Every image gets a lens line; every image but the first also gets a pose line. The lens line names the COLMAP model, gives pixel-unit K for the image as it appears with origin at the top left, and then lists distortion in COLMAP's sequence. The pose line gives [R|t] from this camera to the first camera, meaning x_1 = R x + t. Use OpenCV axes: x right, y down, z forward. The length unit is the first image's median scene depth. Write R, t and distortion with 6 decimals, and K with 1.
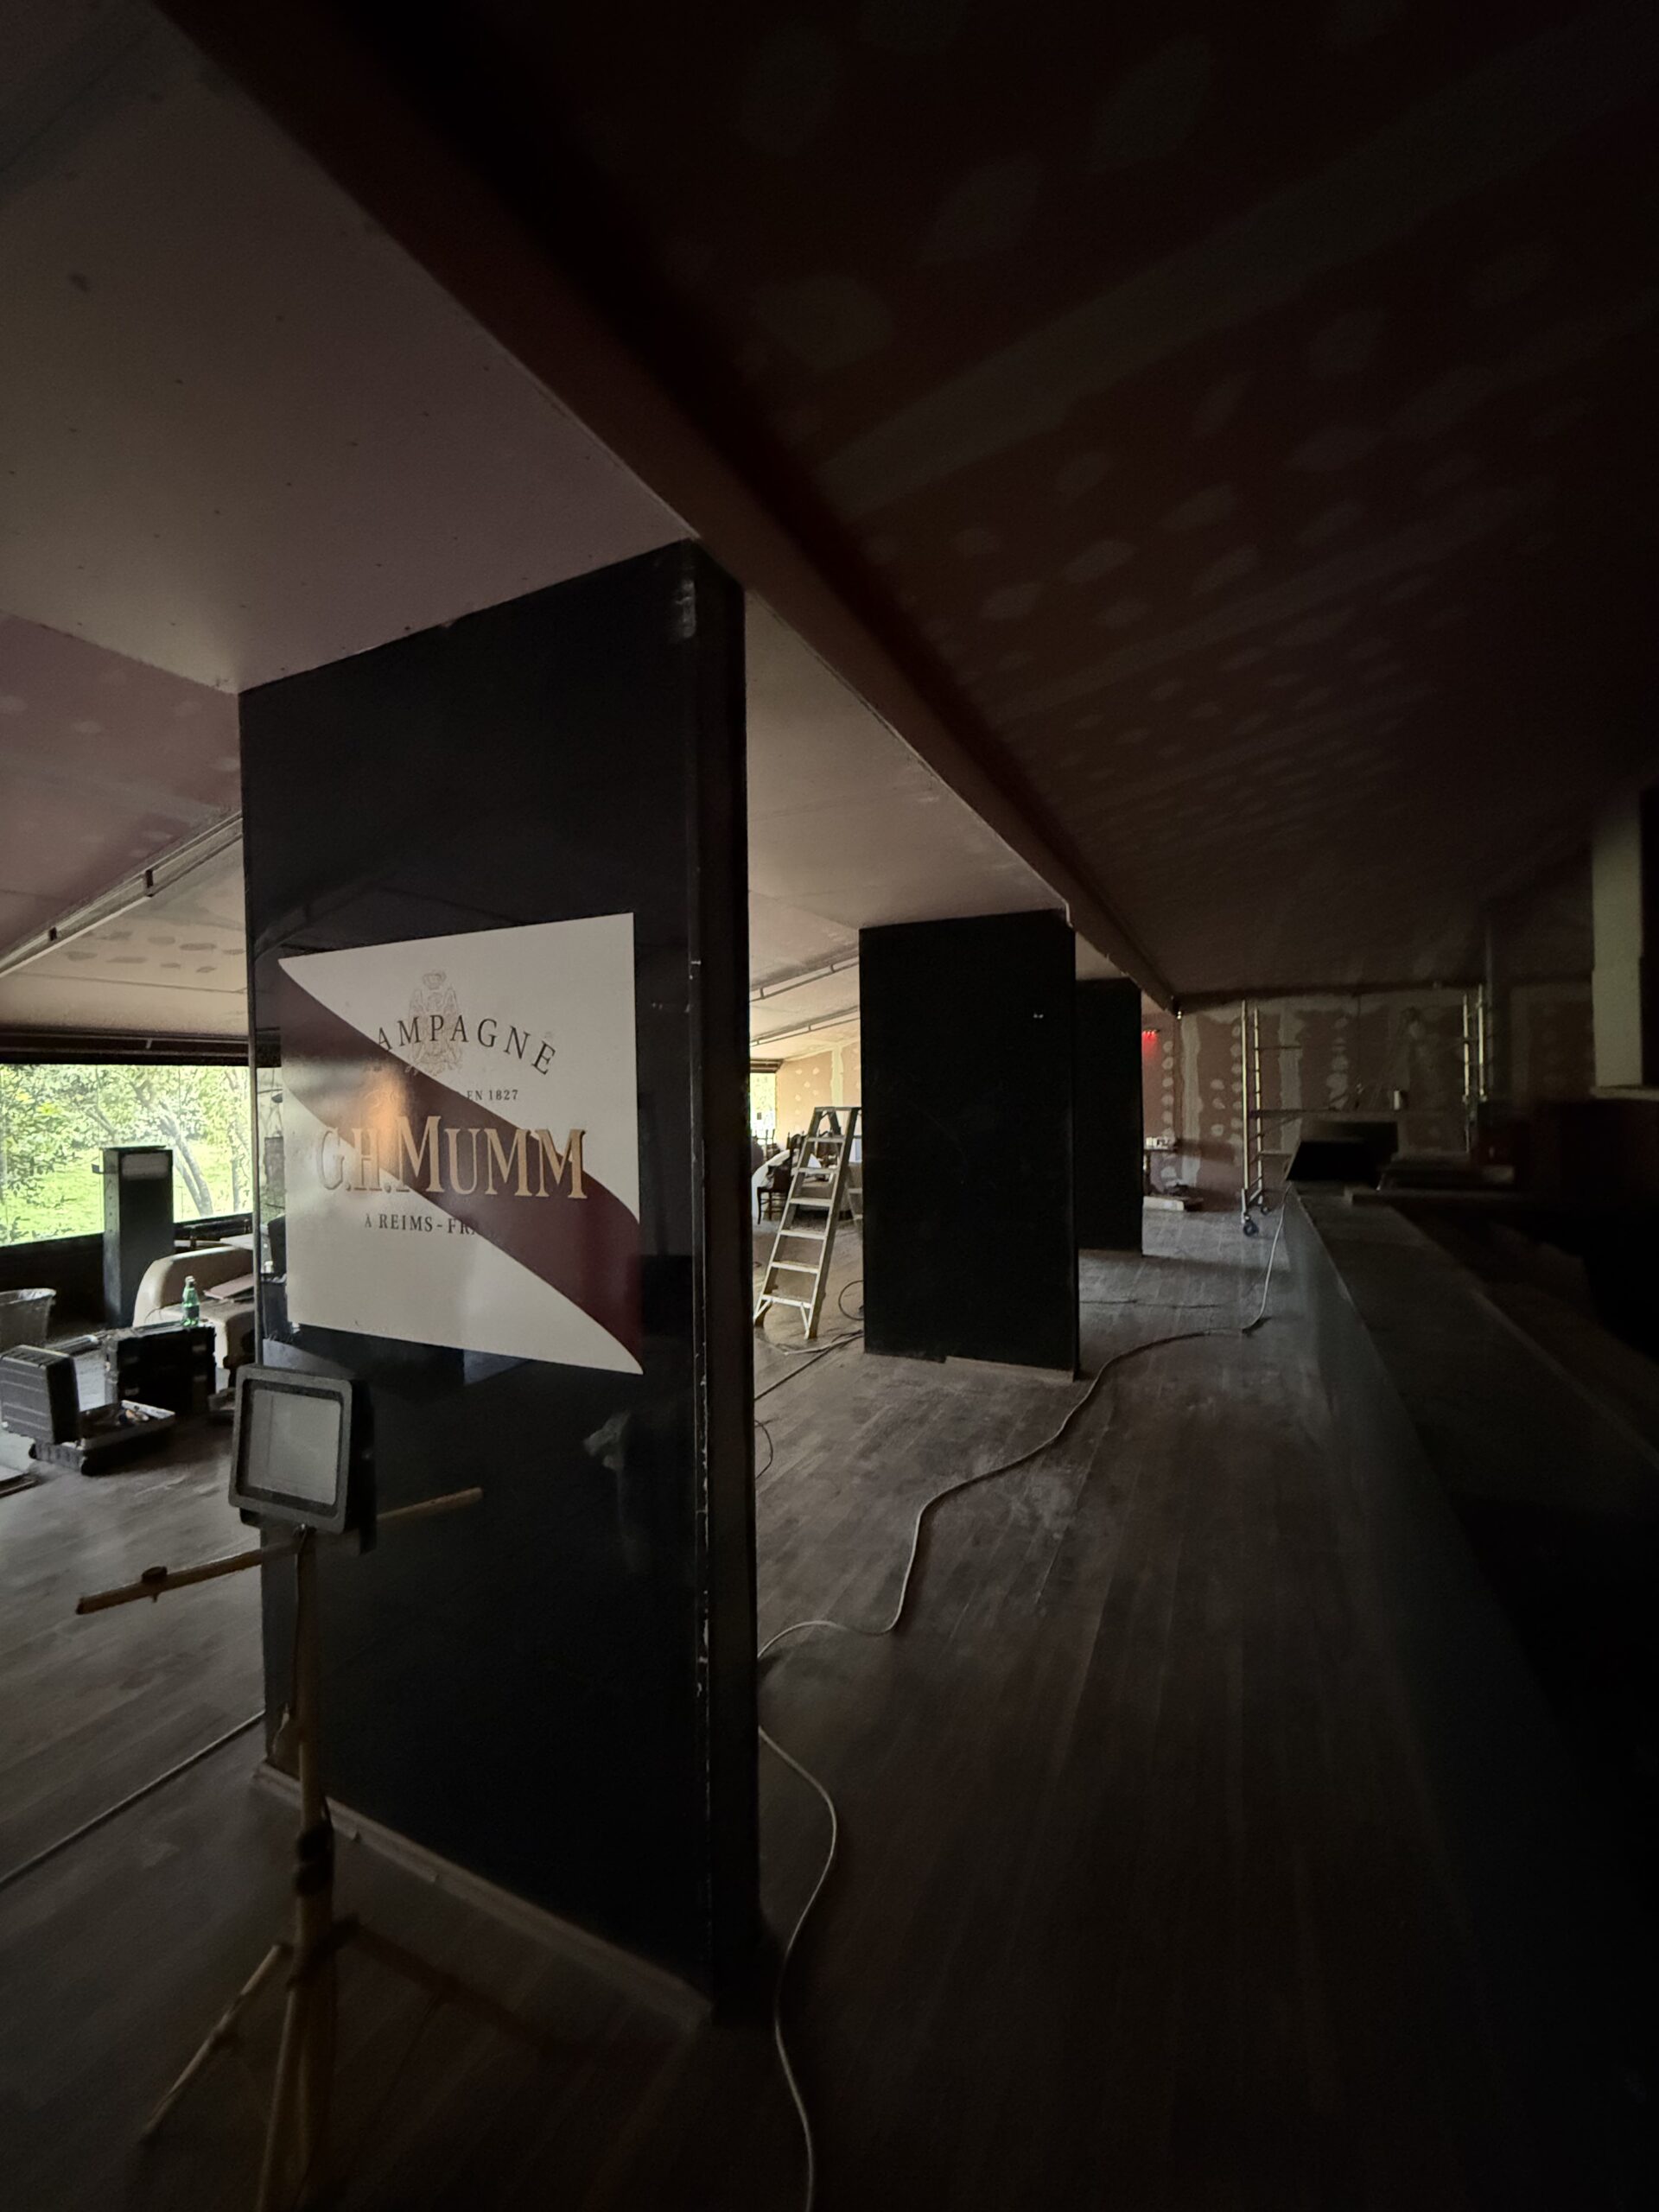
lens RADIAL K [[889.4, 0, 831.1], [0, 889.4, 1097.7], [0, 0, 1]] dist [0.001732, 0.000135]
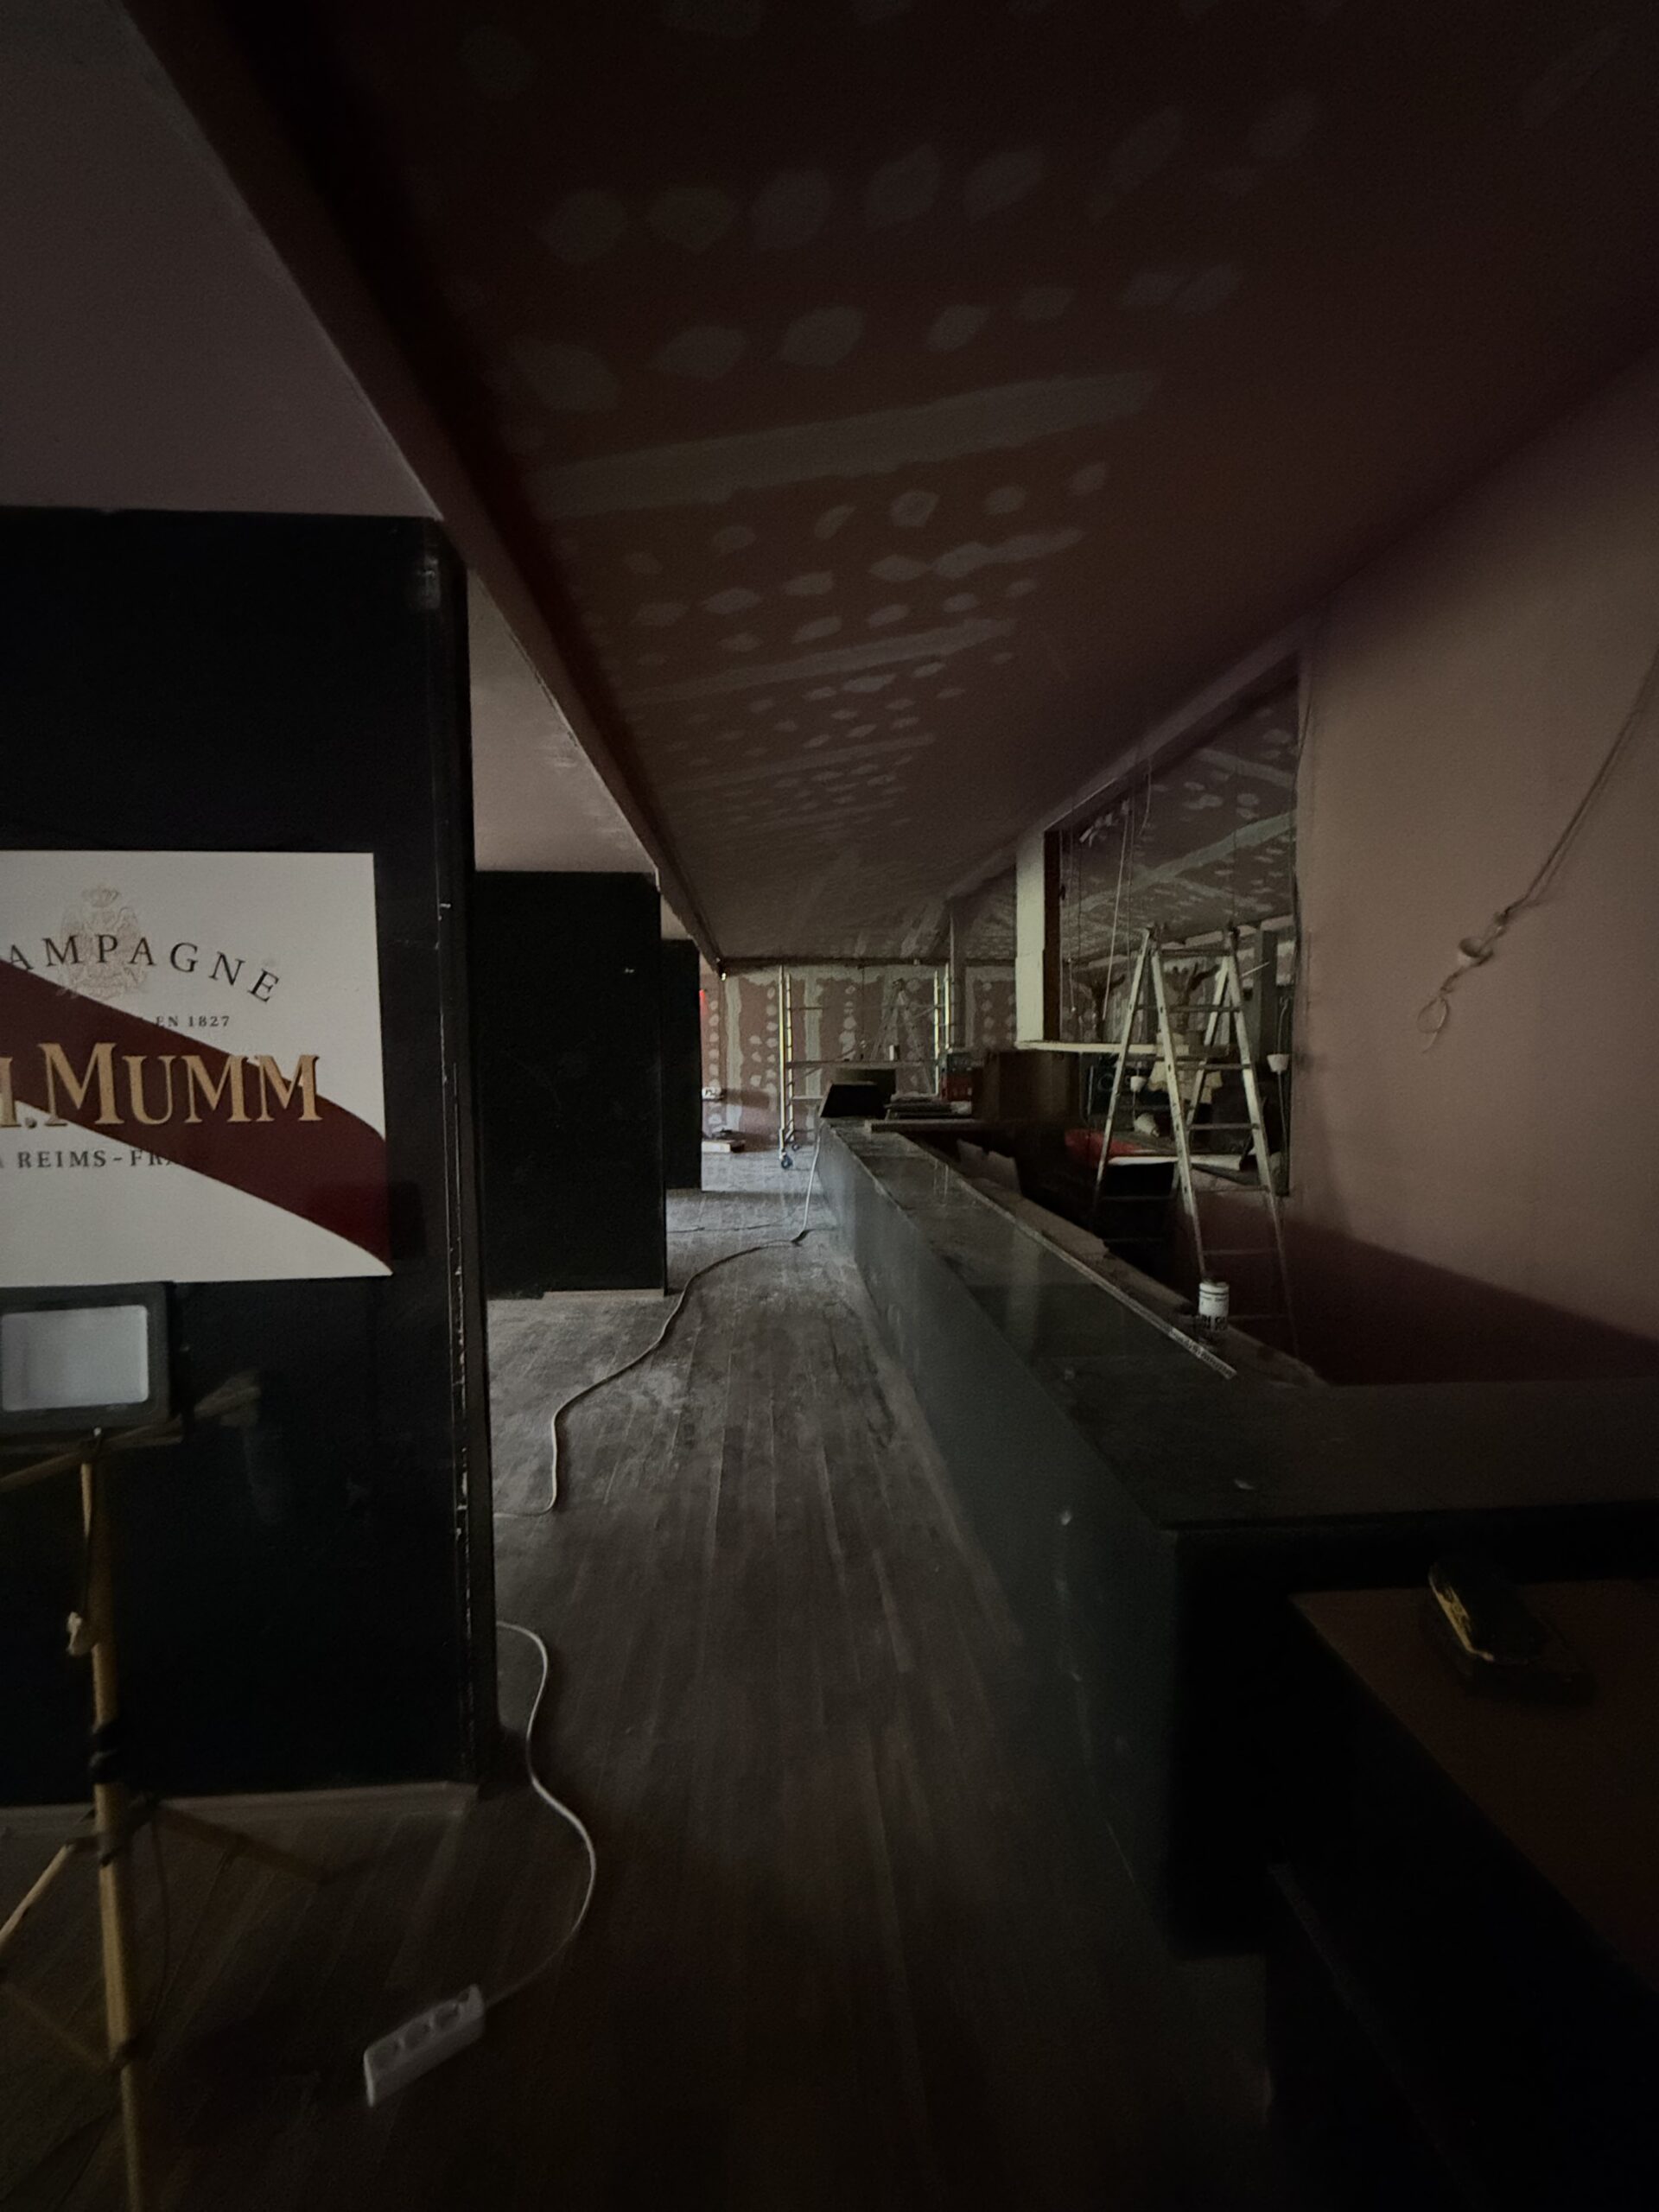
lens RADIAL K [[889.4, 0, 835.0], [0, 889.4, 1098.3], [0, 0, 1]] dist [0.001732, 0.000135]
pose [[0.868091, -0.022118, 0.495912, -0.141188], [-0.001432, 0.998891, 0.047059, 0.019207], [-0.496403, -0.041561, 0.867097, -0.115621]]
